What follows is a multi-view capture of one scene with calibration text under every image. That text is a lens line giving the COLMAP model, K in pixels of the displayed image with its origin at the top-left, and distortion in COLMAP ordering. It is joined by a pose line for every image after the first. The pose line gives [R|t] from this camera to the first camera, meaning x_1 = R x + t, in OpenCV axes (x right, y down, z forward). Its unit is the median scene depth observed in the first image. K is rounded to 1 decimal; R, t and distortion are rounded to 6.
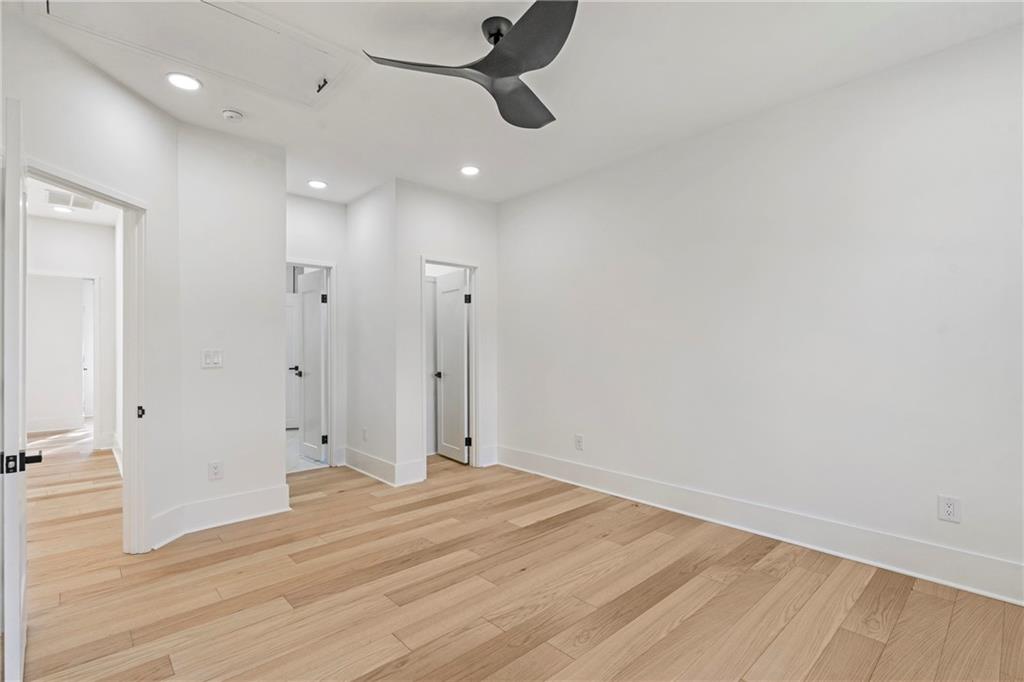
lens RADIAL K [[473.5, 0, 507.0], [0, 473.5, 344.1], [0, 0, 1]] dist [0.005580, 0.000417]
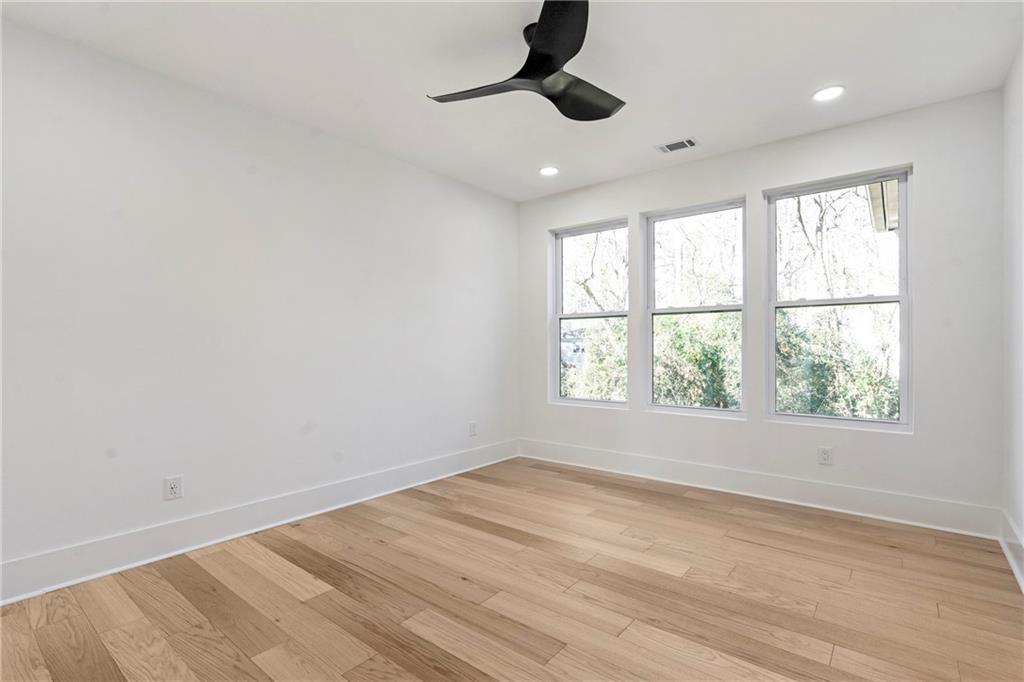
lens RADIAL K [[473.5, 0, 506.3], [0, 473.5, 345.7], [0, 0, 1]] dist [0.005580, 0.000417]
pose [[-0.129961, 0.007706, 0.991489, -0.760919], [-0.004904, 0.999953, -0.008414, 0.023895], [-0.991507, -0.005956, -0.129917, 0.883371]]
